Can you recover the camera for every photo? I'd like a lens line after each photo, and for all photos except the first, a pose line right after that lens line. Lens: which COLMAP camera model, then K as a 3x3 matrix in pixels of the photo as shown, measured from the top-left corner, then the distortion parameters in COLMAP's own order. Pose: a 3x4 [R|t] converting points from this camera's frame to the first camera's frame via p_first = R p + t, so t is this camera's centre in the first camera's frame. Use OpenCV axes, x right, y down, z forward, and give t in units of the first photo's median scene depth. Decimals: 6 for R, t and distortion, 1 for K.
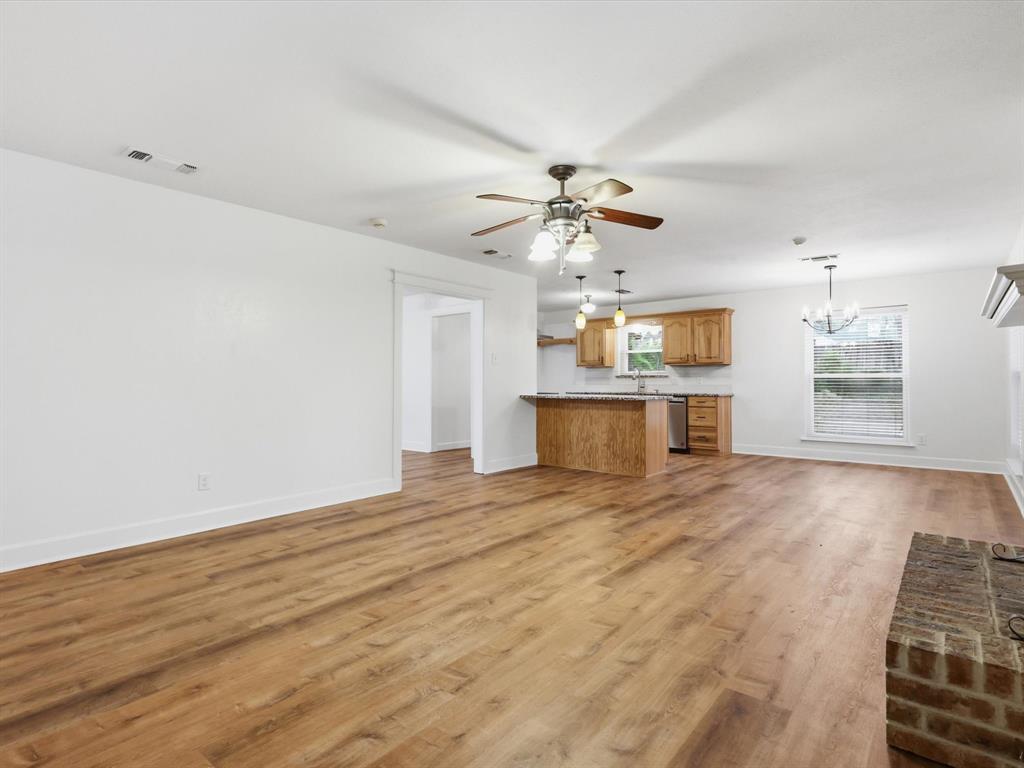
lens RADIAL K [[540.9, 0, 511.2], [0, 540.9, 375.3], [0, 0, 1]] dist [0.001097, 0.000203]
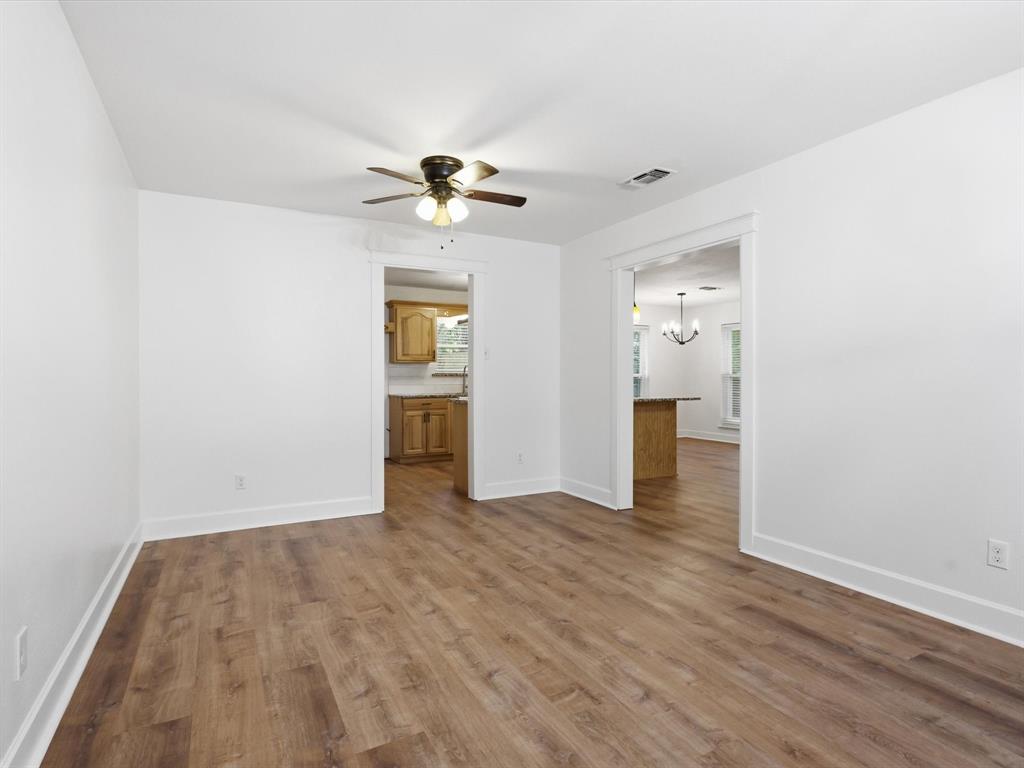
lens RADIAL K [[540.9, 0, 511.0], [0, 540.9, 360.3], [0, 0, 1]] dist [0.001097, 0.000203]
pose [[0.392130, 0.030642, 0.919399, -0.818855], [-0.009431, 0.999526, -0.029290, 0.004789], [-0.919862, 0.002815, 0.392233, 0.883603]]
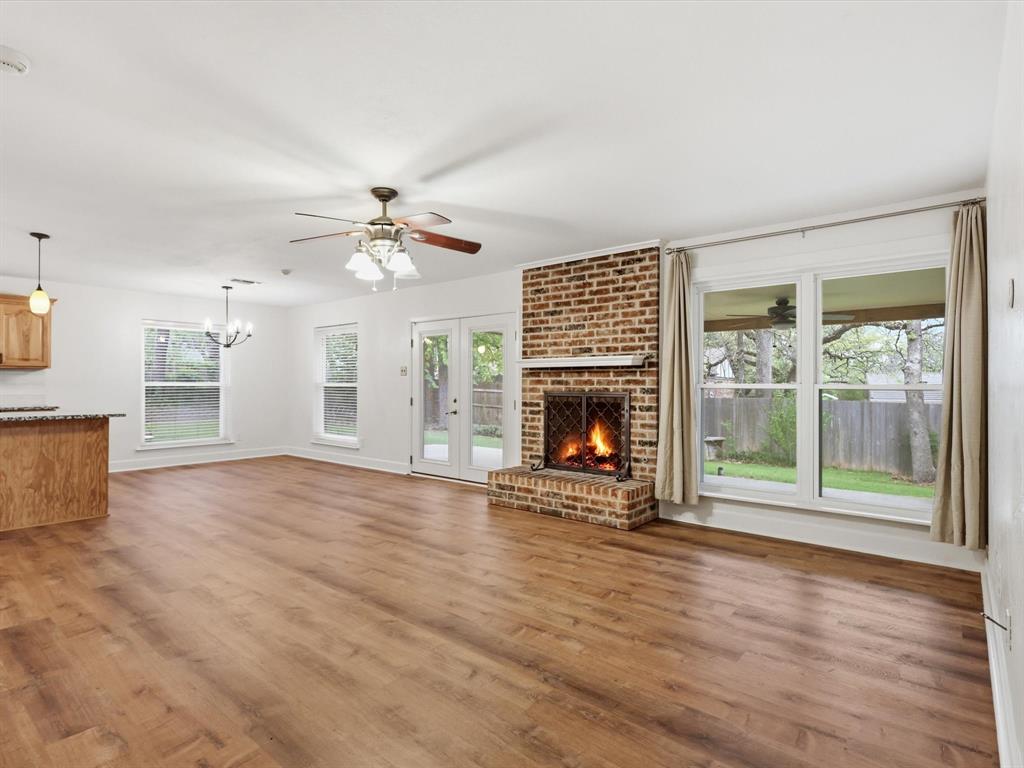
lens RADIAL K [[540.9, 0, 506.9], [0, 540.9, 376.7], [0, 0, 1]] dist [0.001097, 0.000203]
pose [[0.013012, 0.017992, 0.999753, -0.524586], [-0.012953, 0.999757, -0.017823, -0.004468], [-0.999831, -0.012718, 0.013242, 0.415690]]
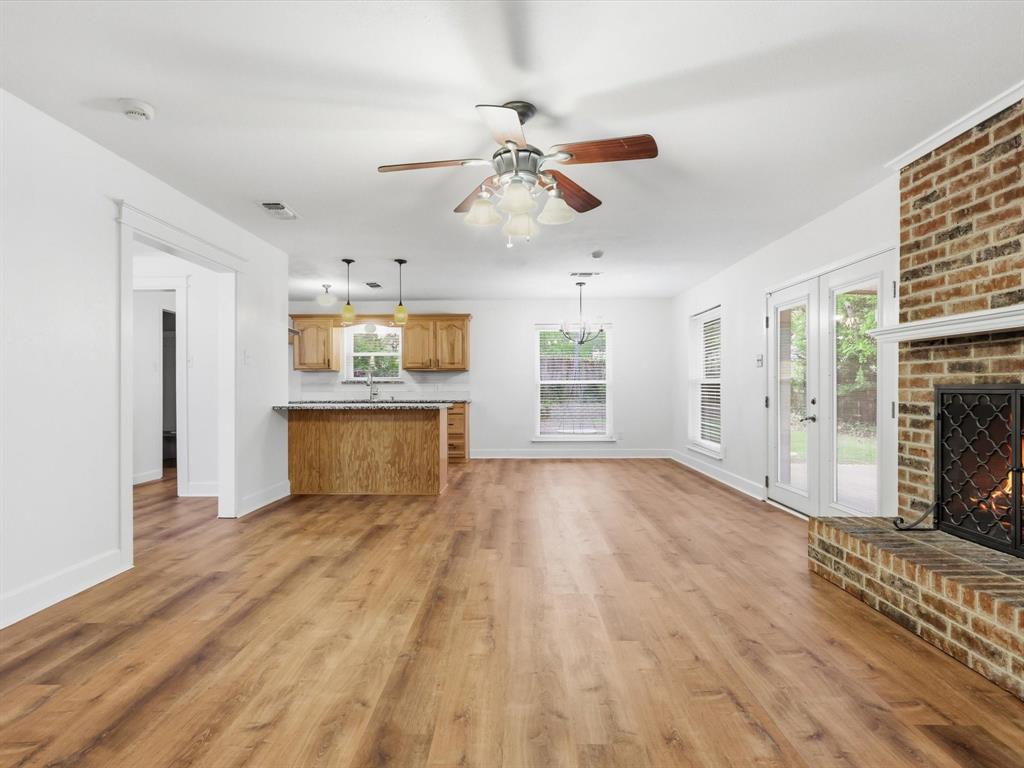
lens RADIAL K [[540.9, 0, 508.7], [0, 540.9, 389.7], [0, 0, 1]] dist [0.001097, 0.000203]
pose [[0.784073, -0.003742, 0.620657, -0.217920], [-0.005239, 0.999906, 0.012646, 0.002956], [-0.620646, -0.013167, 0.783980, 0.225437]]
